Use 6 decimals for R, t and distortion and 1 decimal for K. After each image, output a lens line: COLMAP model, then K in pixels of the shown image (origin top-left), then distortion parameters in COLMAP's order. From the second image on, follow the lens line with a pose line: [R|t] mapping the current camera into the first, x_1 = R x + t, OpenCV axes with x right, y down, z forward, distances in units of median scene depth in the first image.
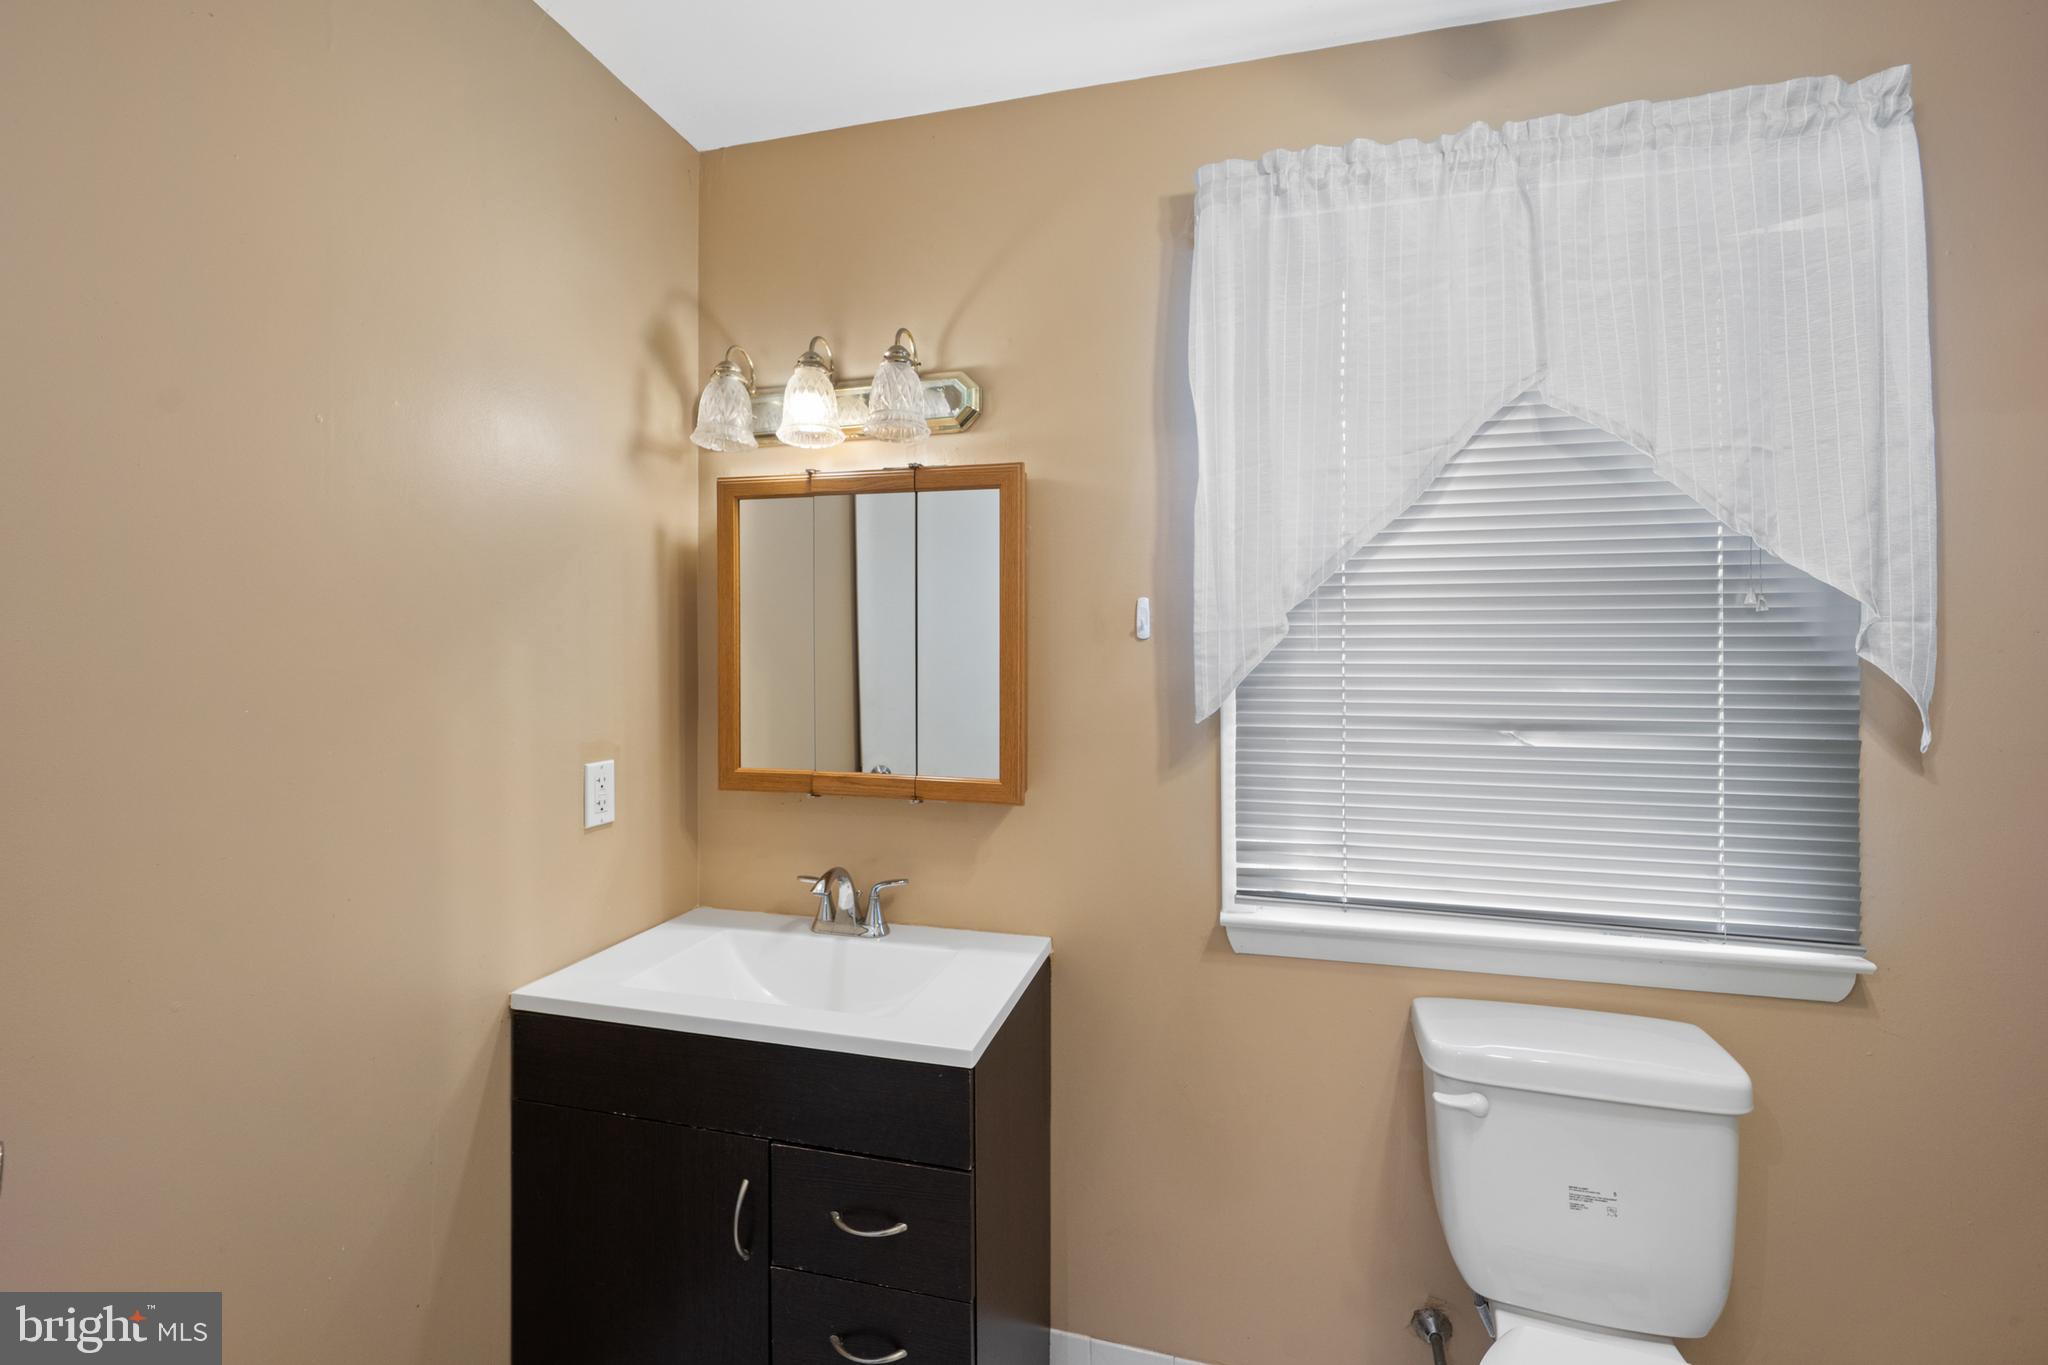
lens RADIAL K [[825.9, 0, 1030.6], [0, 825.9, 659.0], [0, 0, 1]] dist [-0.013721, -0.000105]
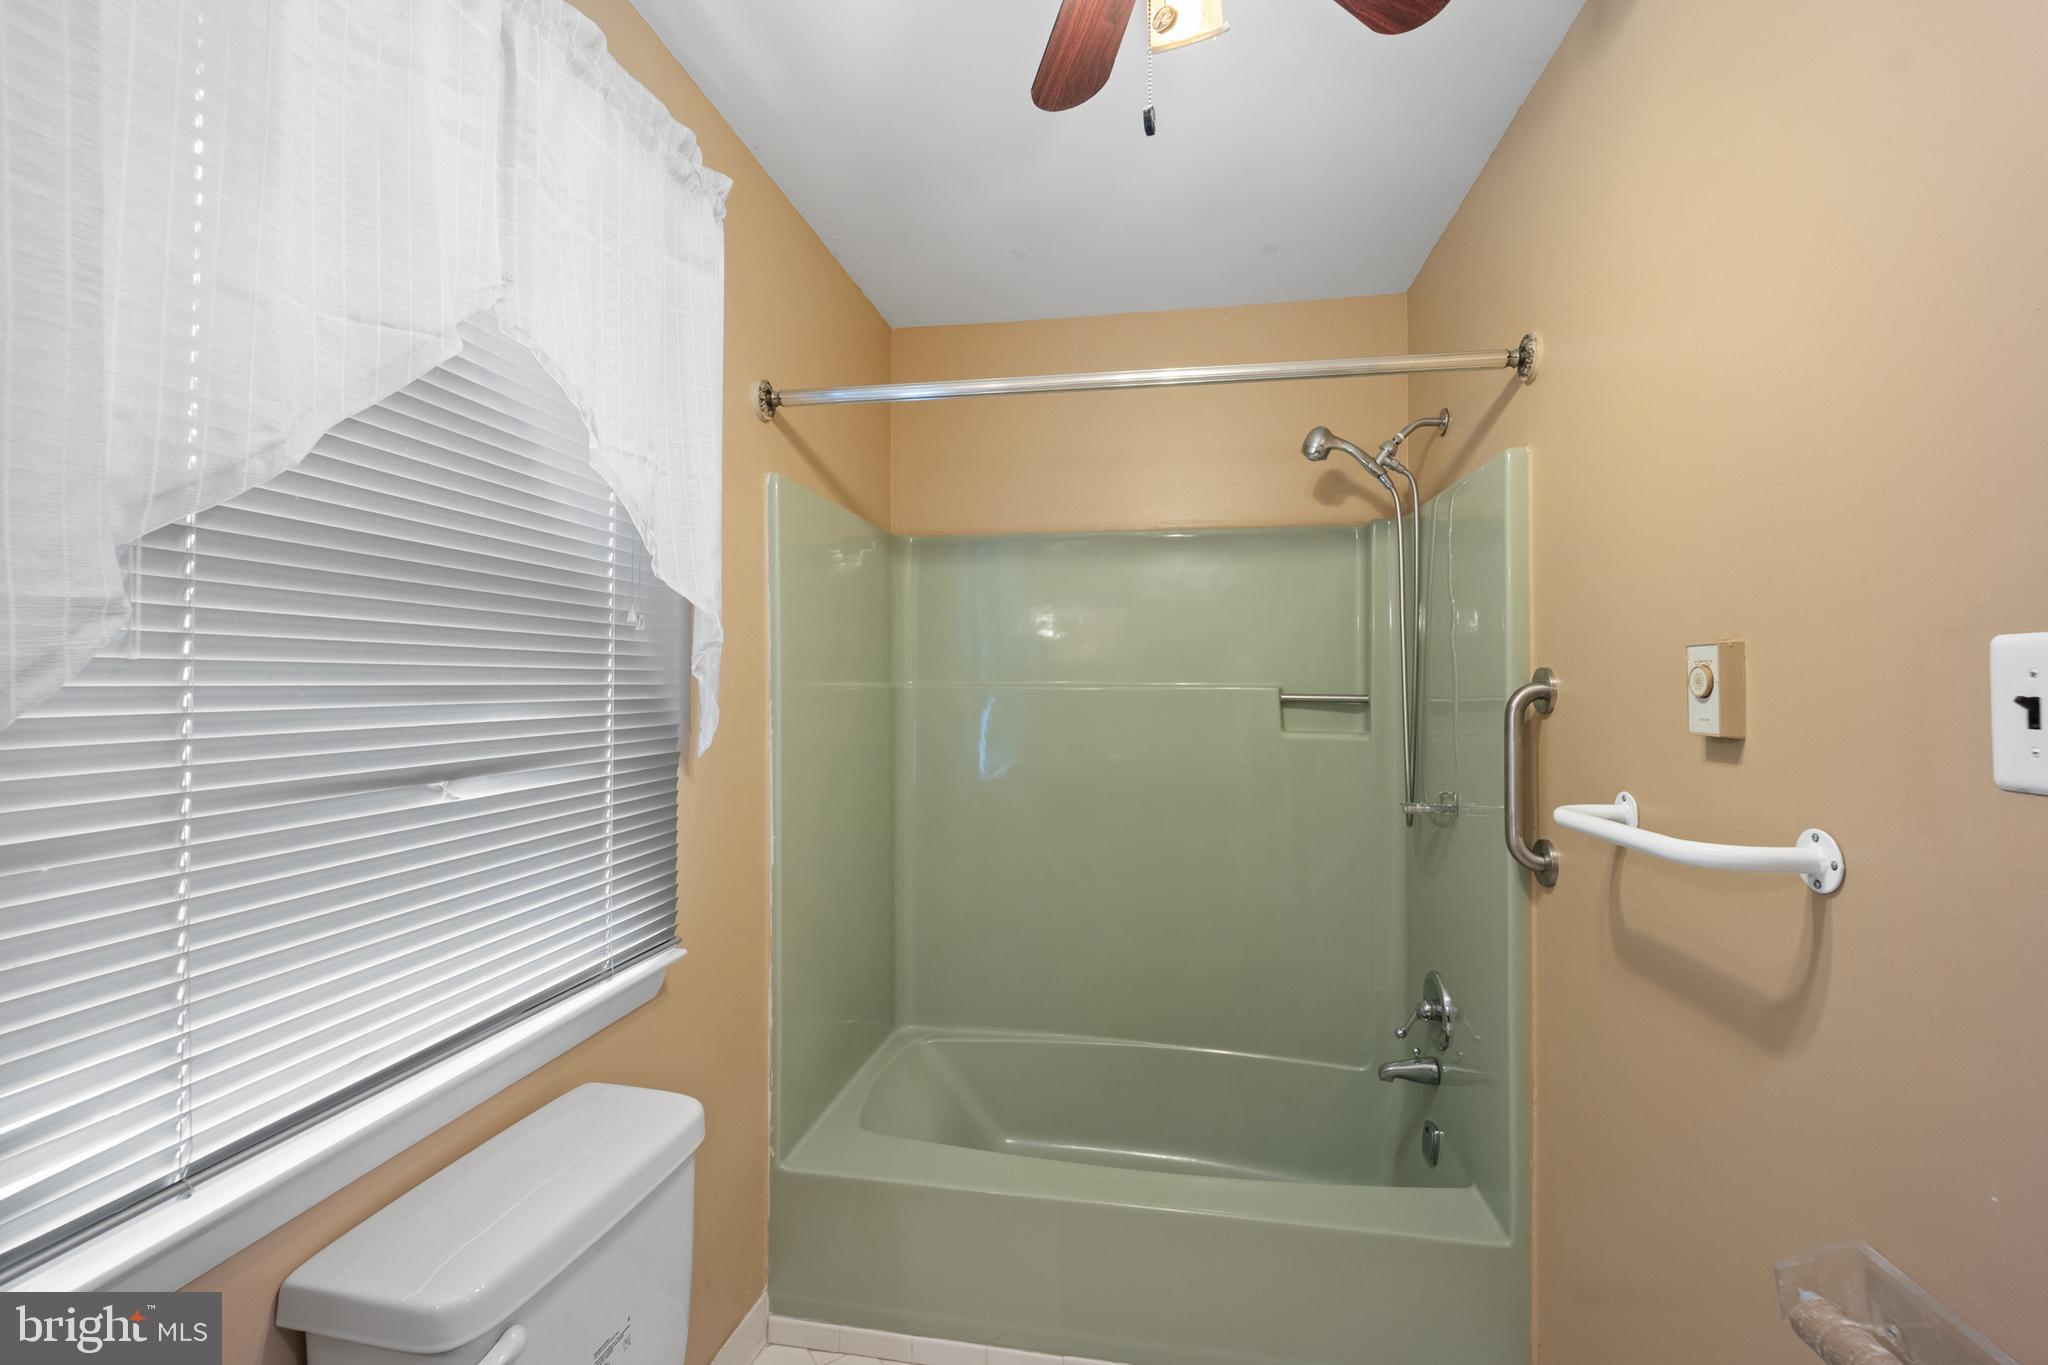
lens RADIAL K [[850.4, 0, 1026.1], [0, 850.4, 663.0], [0, 0, 1]] dist [-0.015467, 0.000281]
pose [[-0.079936, 0.018019, 0.996637, -0.165935], [-0.002527, 0.999830, -0.018279, -0.000651], [-0.996797, -0.003979, -0.079877, 0.597468]]
